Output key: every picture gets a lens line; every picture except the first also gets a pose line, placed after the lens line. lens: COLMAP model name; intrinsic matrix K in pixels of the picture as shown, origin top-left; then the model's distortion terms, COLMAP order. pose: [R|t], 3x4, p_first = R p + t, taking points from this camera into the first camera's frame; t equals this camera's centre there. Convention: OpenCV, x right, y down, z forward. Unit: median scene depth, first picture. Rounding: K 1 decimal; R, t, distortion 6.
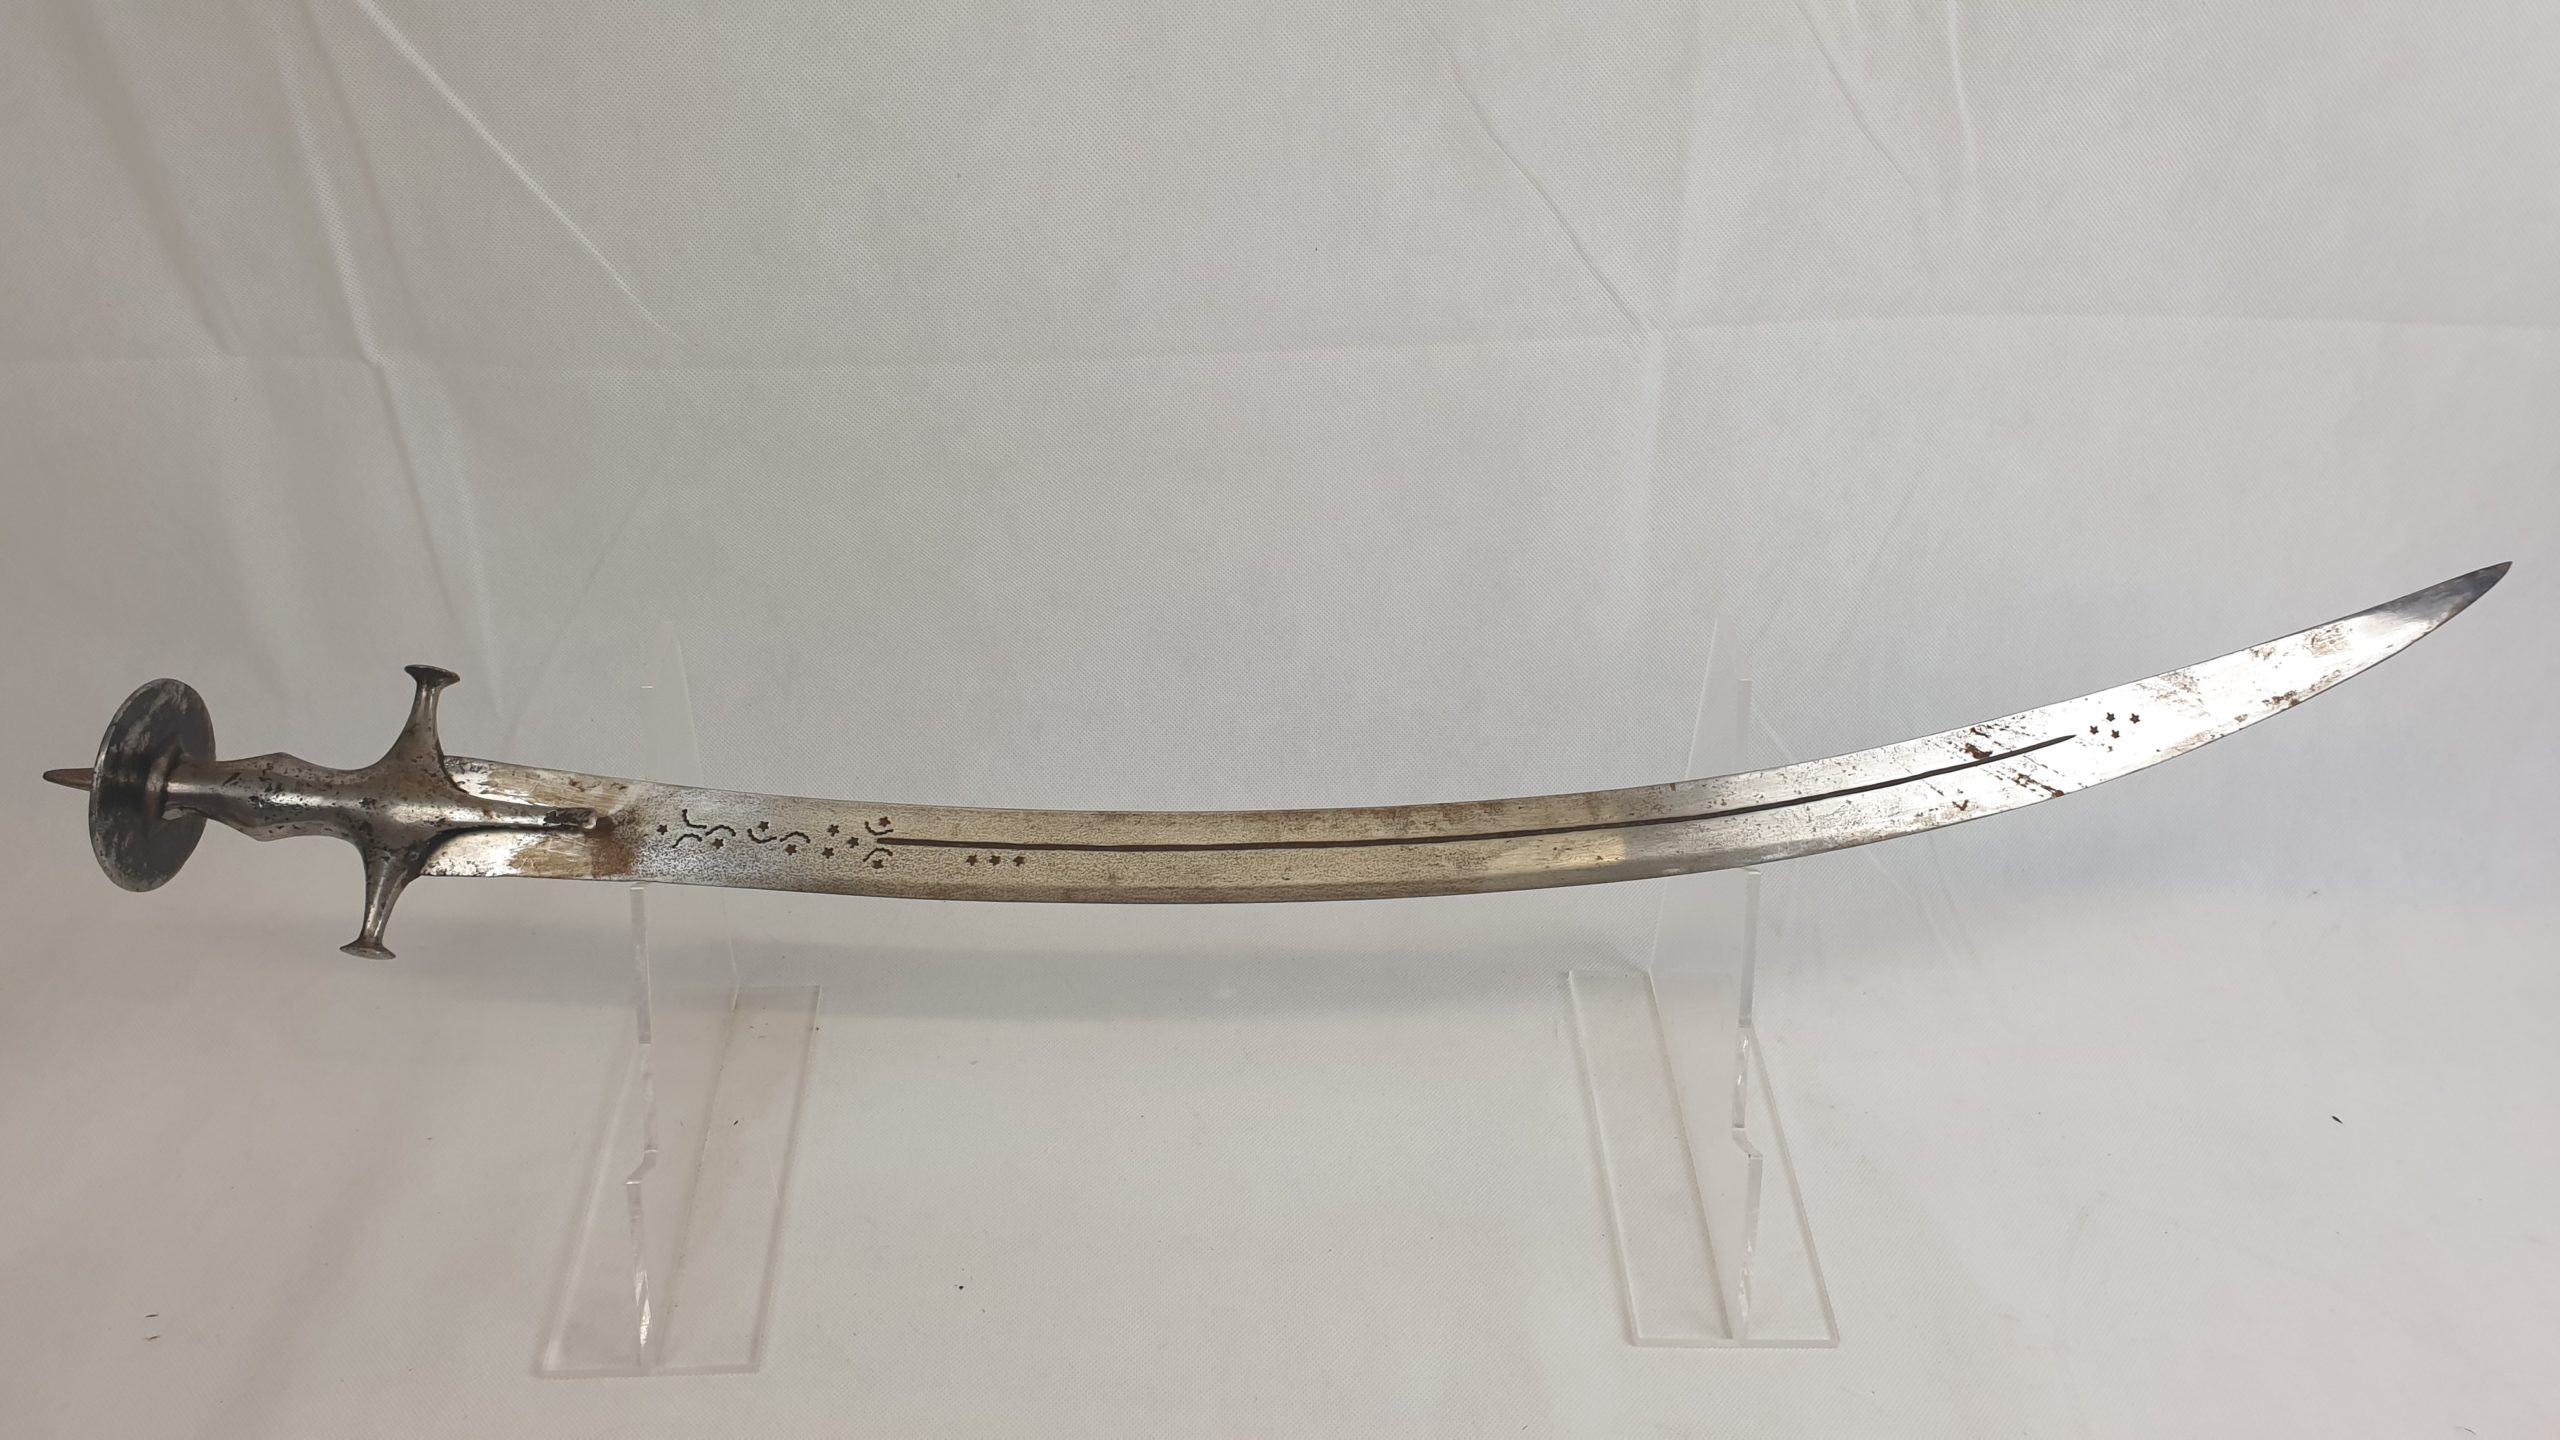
lens RADIAL K [[2094.3, 0, 1277.3], [0, 2094.3, 677.9], [0, 0, 1]] dist [0.035682, -0.041097]
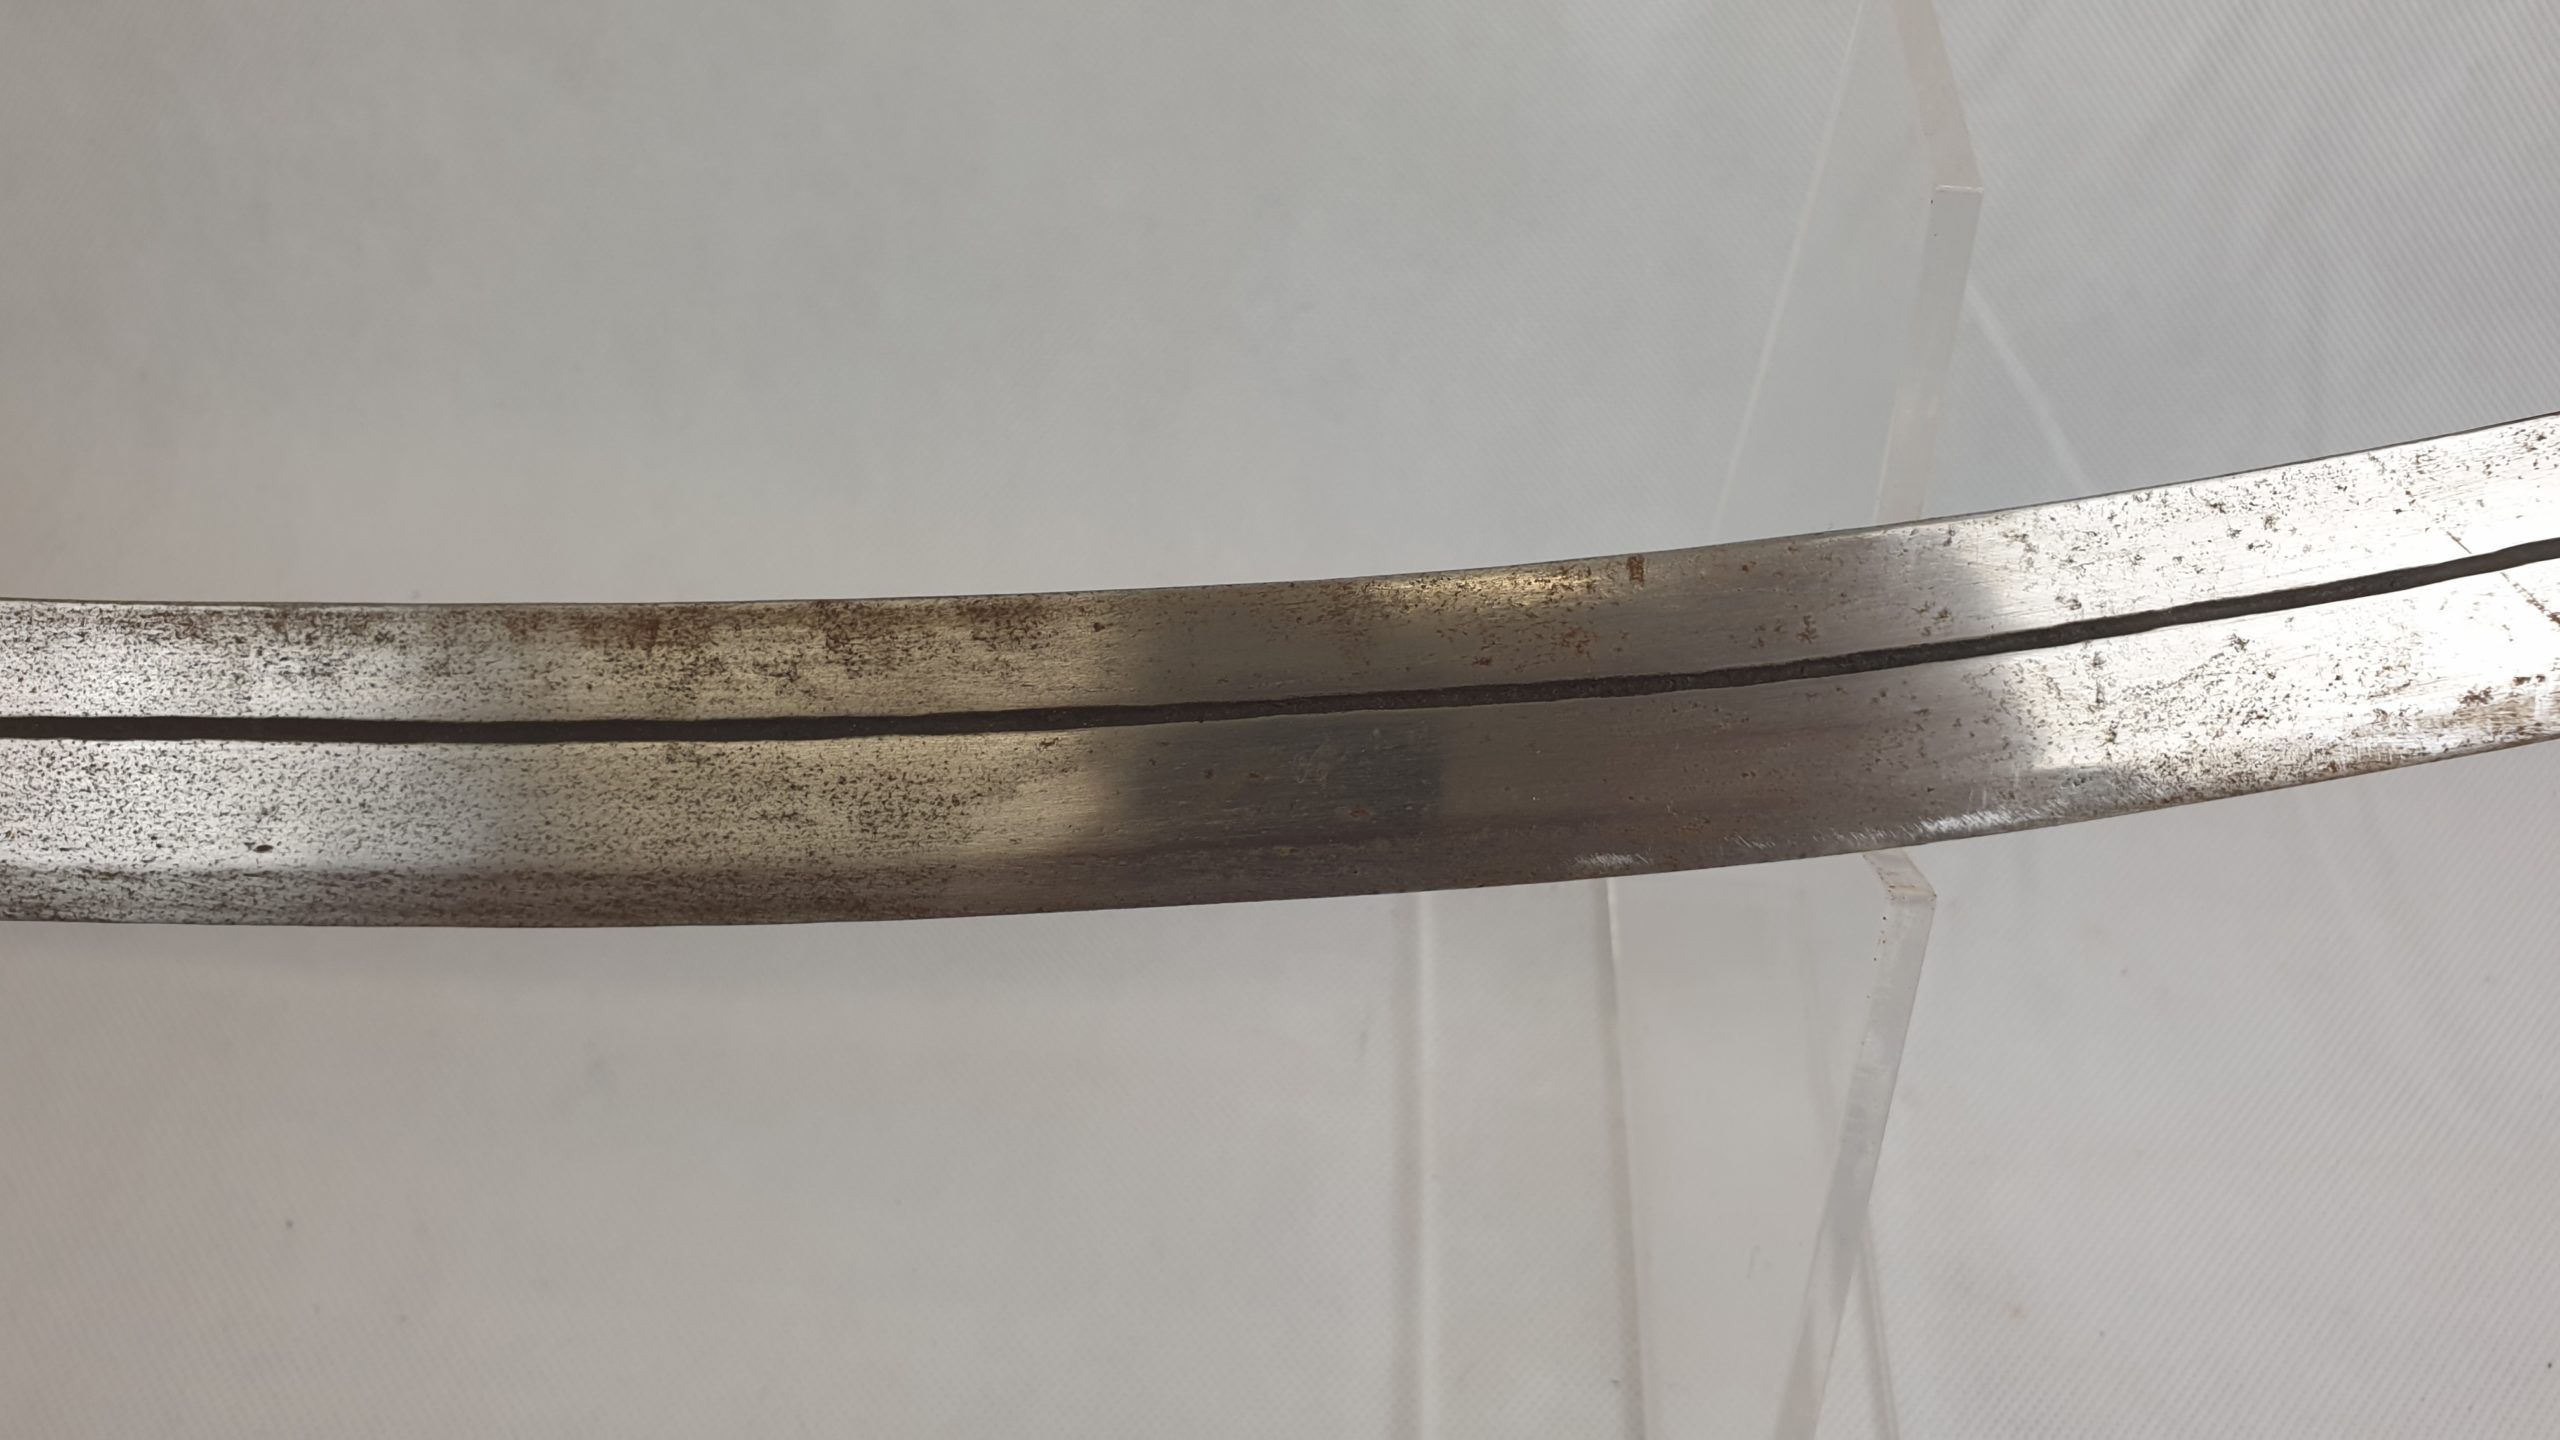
lens RADIAL K [[2094.3, 0, 1306.6], [0, 2094.3, 647.7], [0, 0, 1]] dist [0.035682, -0.041097]
pose [[0.998464, 0.044557, -0.032943, 0.156453], [-0.035735, 0.972118, 0.231755, -0.003221], [0.042350, -0.230221, 0.972216, 0.727590]]
